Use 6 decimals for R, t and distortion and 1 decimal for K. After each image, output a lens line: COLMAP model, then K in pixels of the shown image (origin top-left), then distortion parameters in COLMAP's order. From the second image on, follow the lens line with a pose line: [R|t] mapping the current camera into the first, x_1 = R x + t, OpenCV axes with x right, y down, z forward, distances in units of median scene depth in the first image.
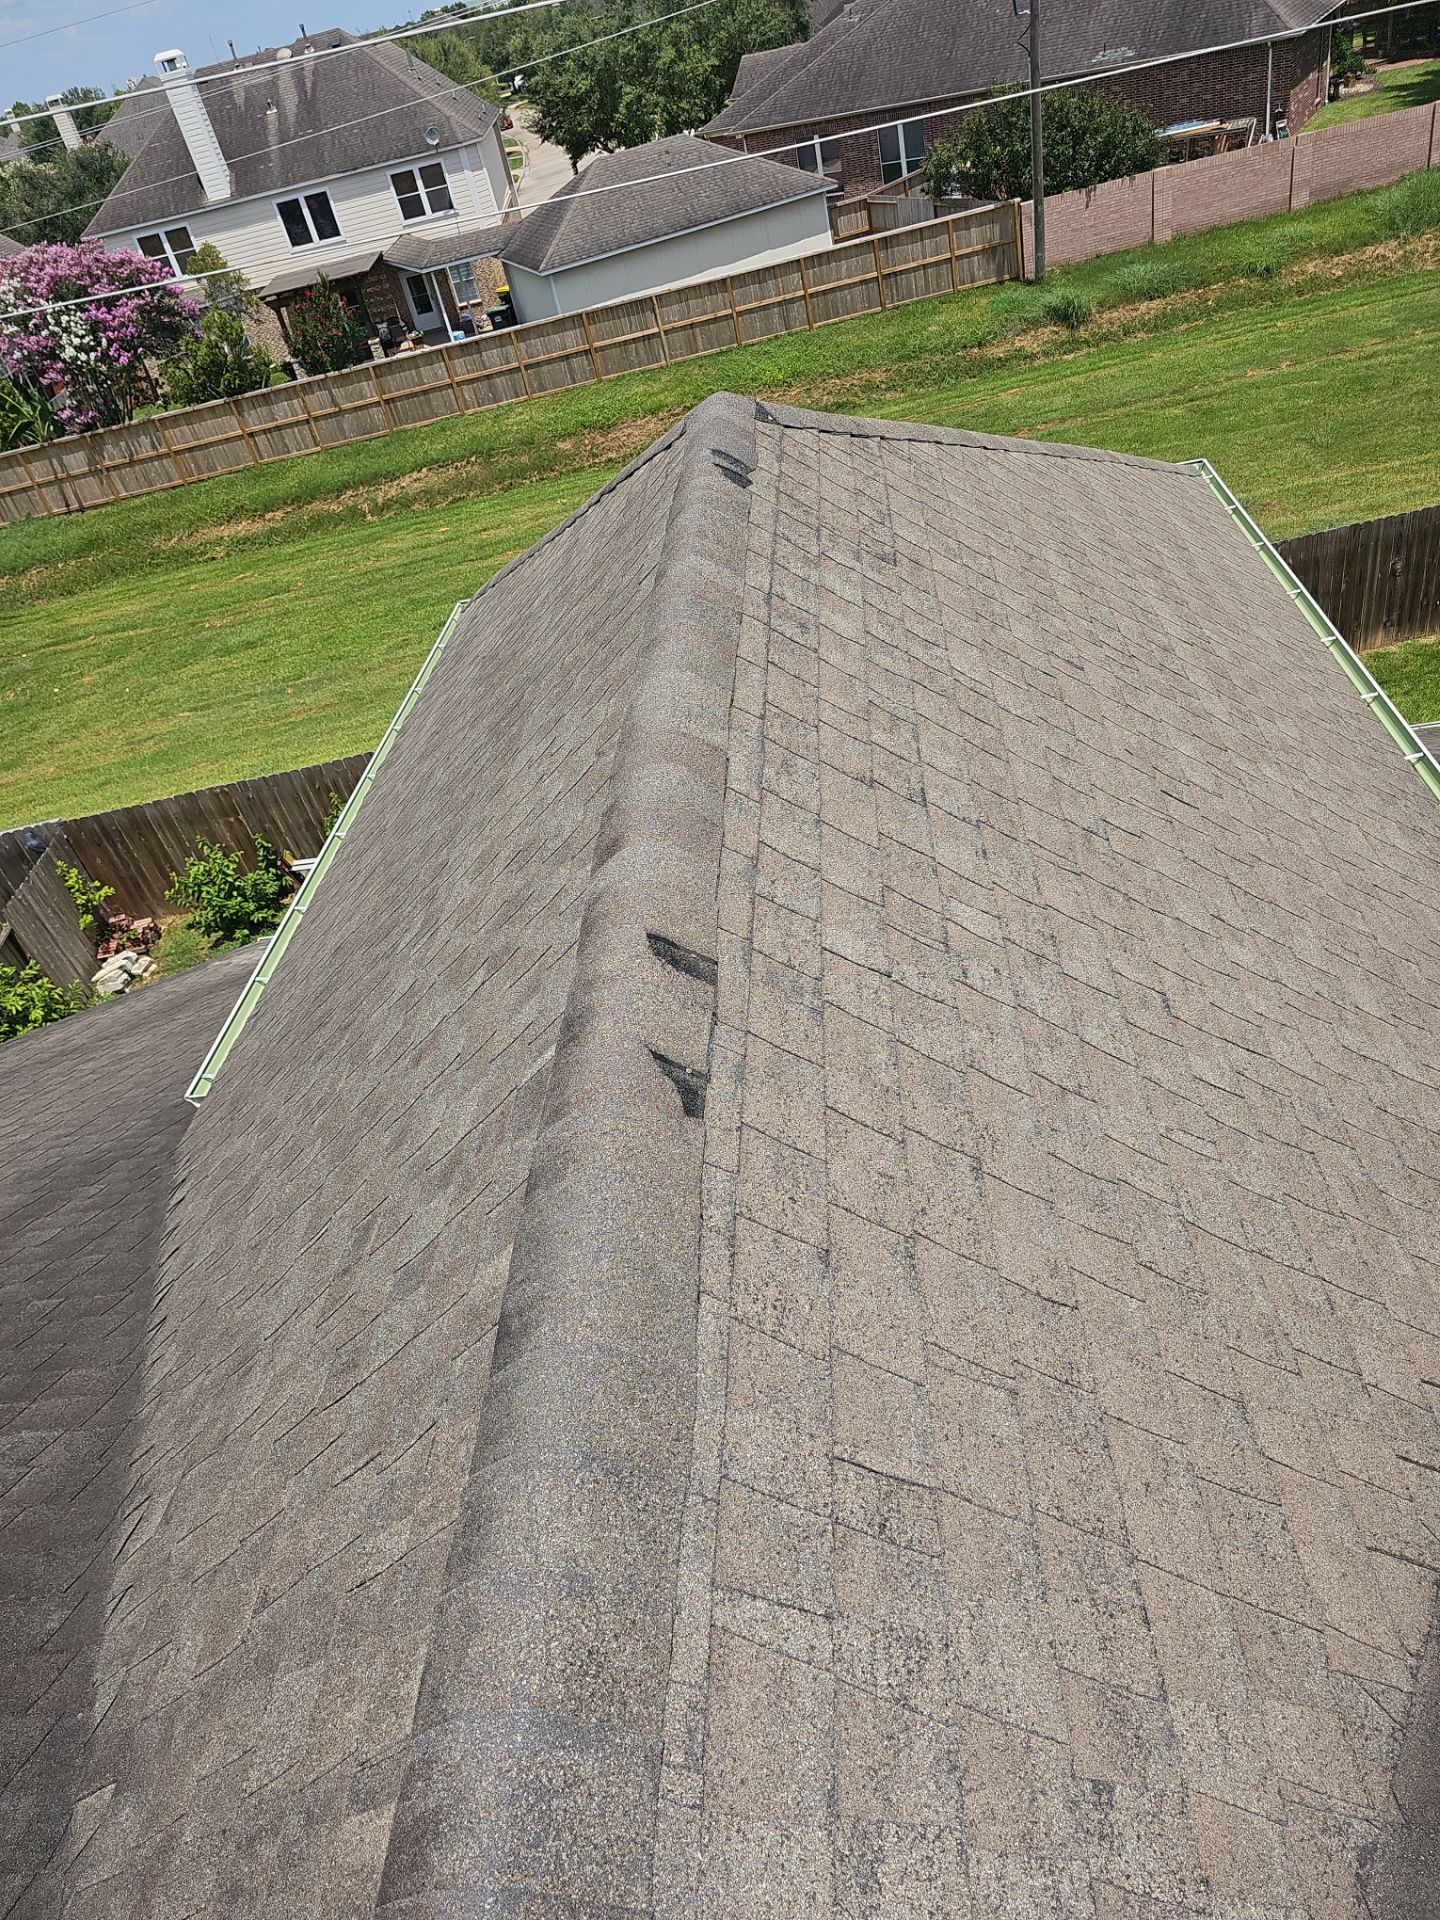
lens RADIAL K [[1296.7, 0, 717.4], [0, 1296.7, 970.3], [0, 0, 1]] dist [0.058246, -0.050013]
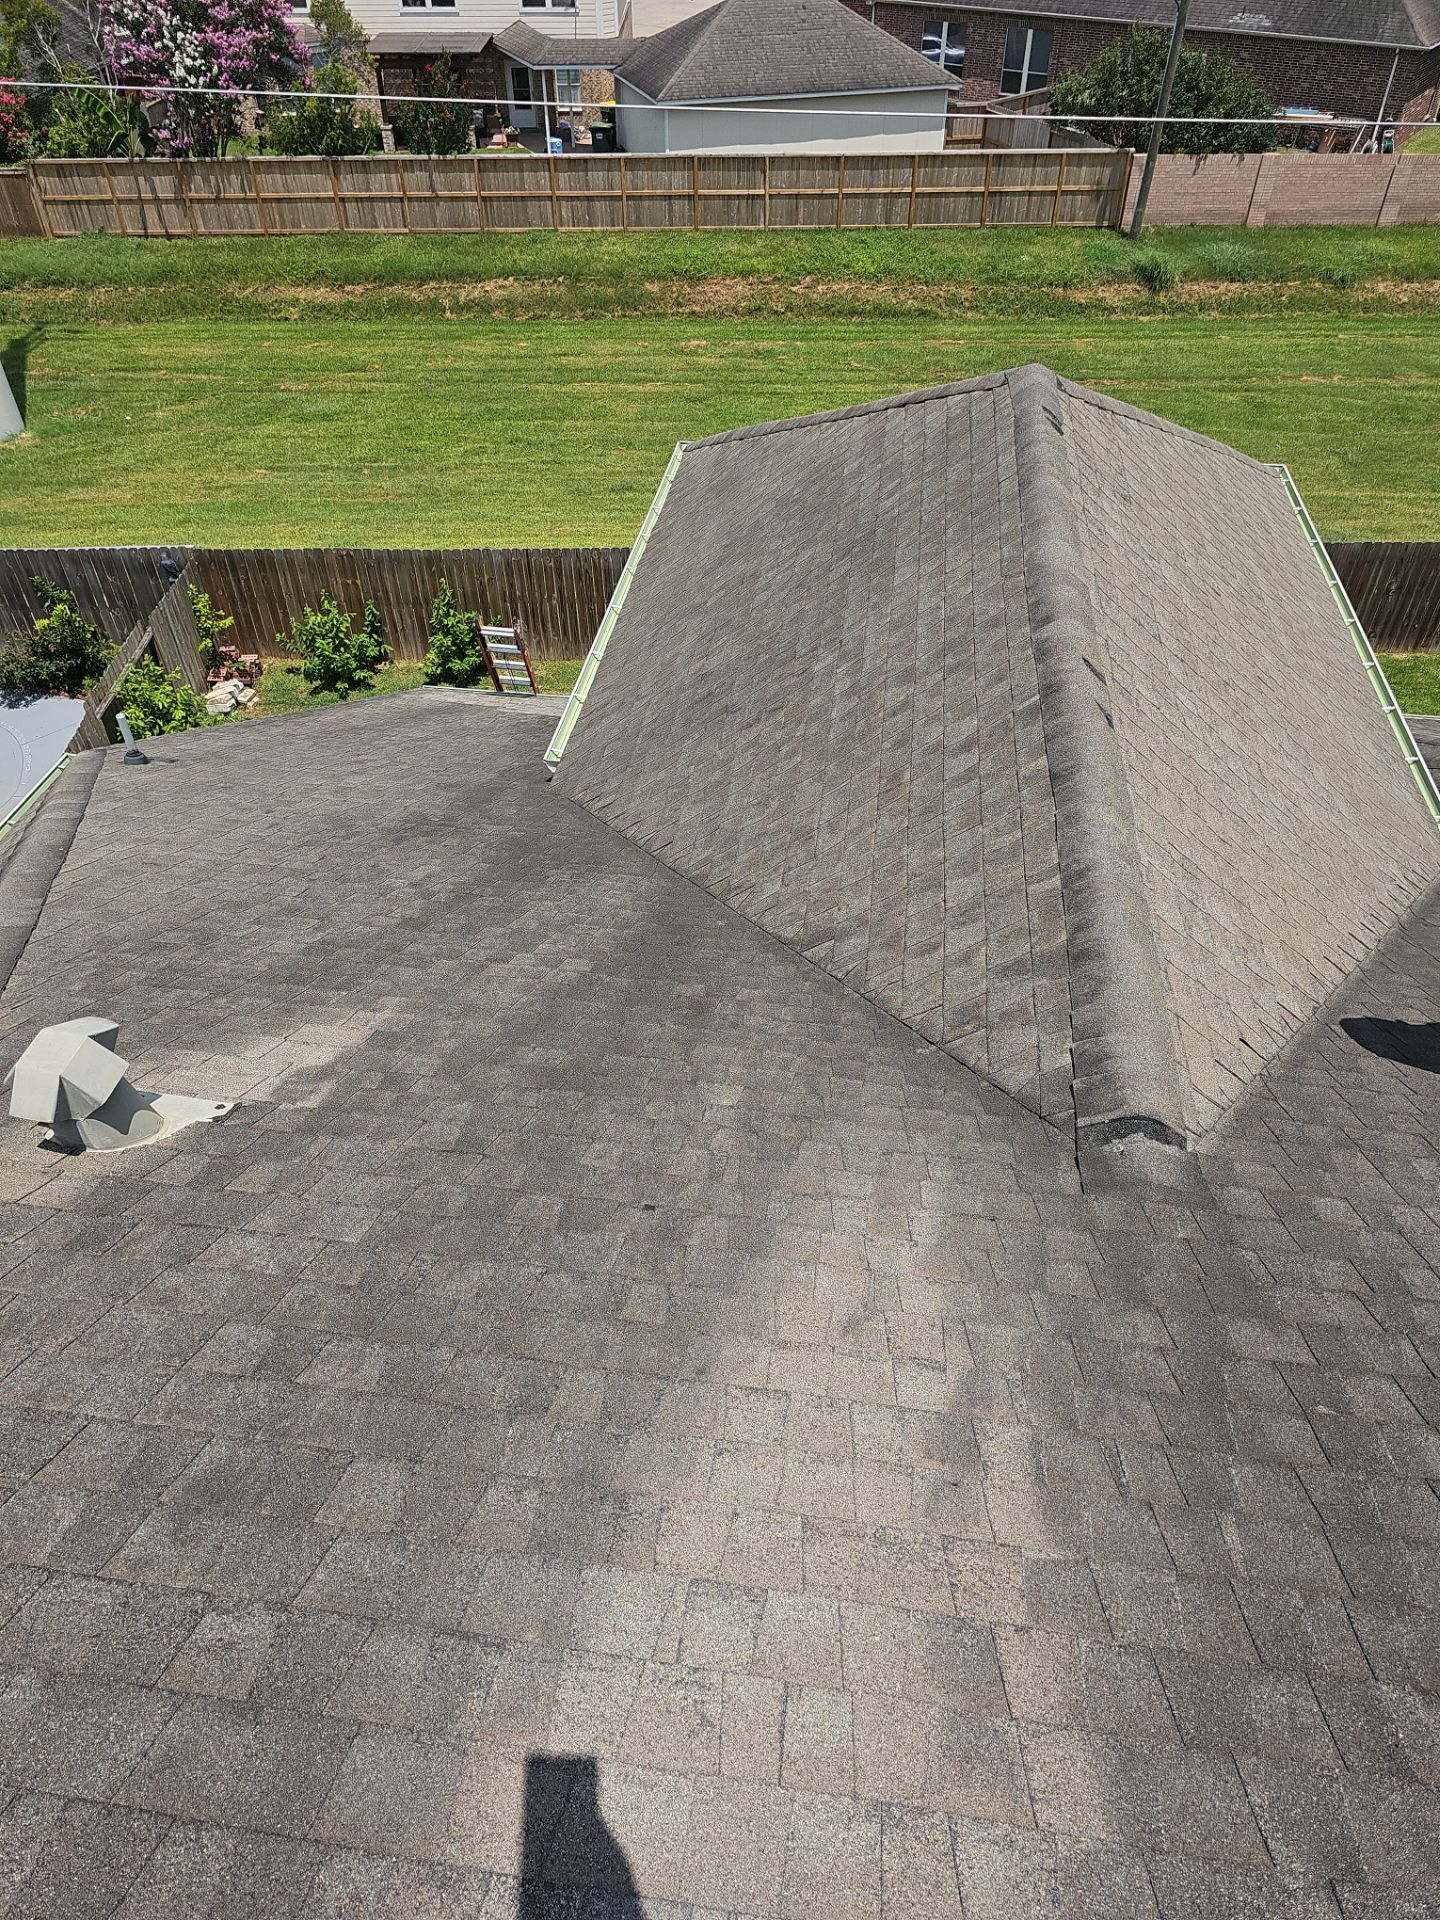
lens RADIAL K [[1283.6, 0, 701.8], [0, 1283.6, 1000.3], [0, 0, 1]] dist [0.050871, -0.044644]
pose [[0.976853, 0.200794, 0.073757, -0.043856], [-0.207799, 0.972585, 0.104397, 0.026738], [-0.050773, -0.117307, 0.991797, -0.074282]]
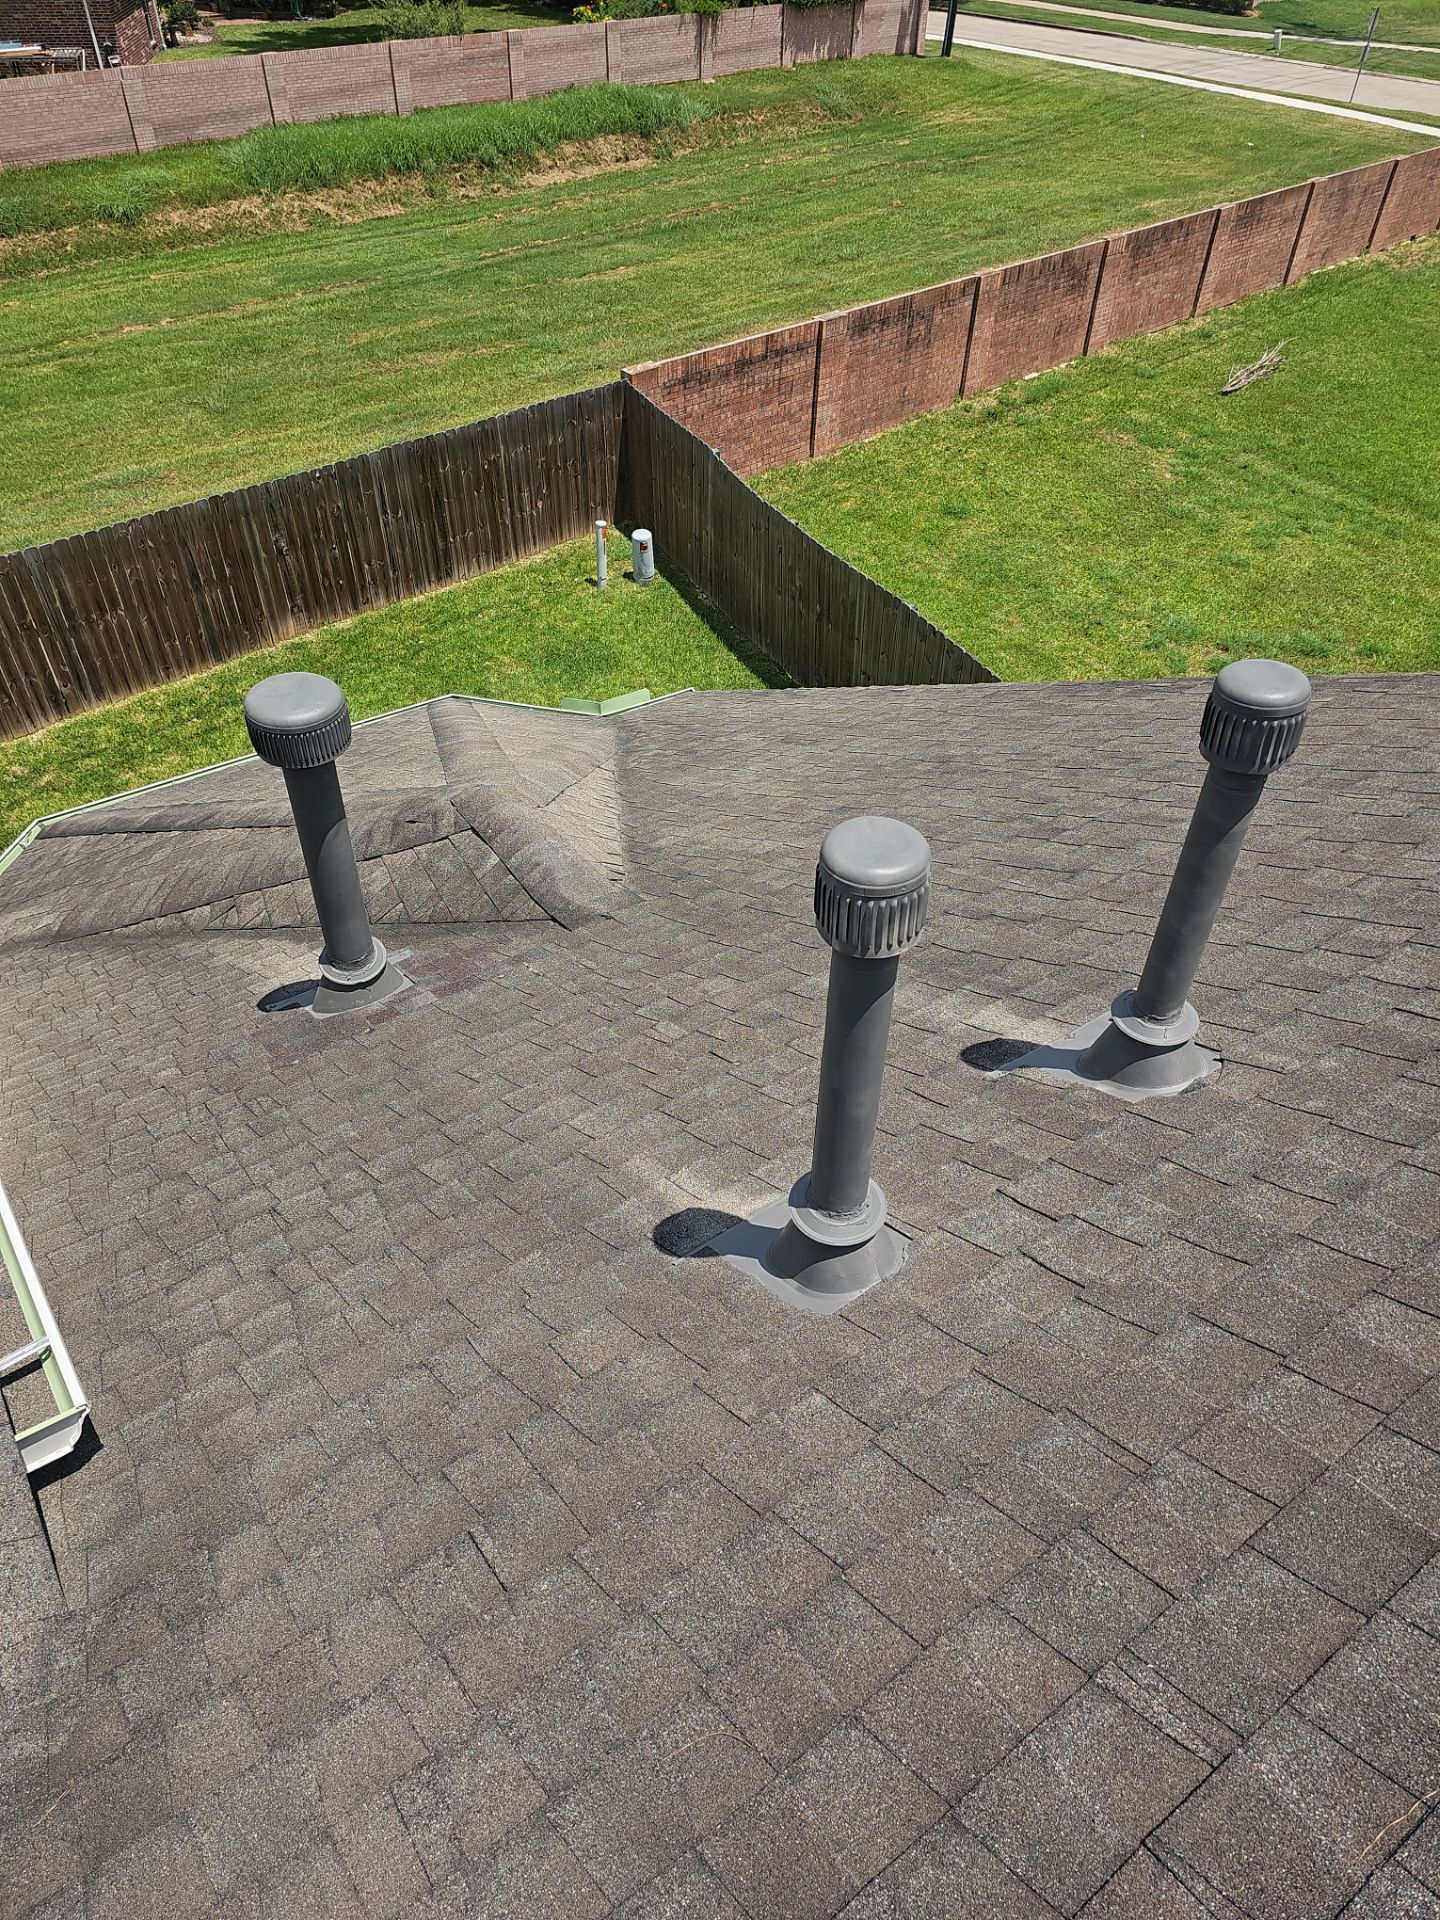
lens RADIAL K [[1301.3, 0, 720.0], [0, 1301.3, 960.0], [0, 0, 1]] dist [0.081371, -0.059253]
pose [[0.776906, -0.246477, 0.579366, 0.078912], [0.243937, 0.966154, 0.083917, -0.020453], [-0.580440, 0.076133, 0.810736, 0.067605]]
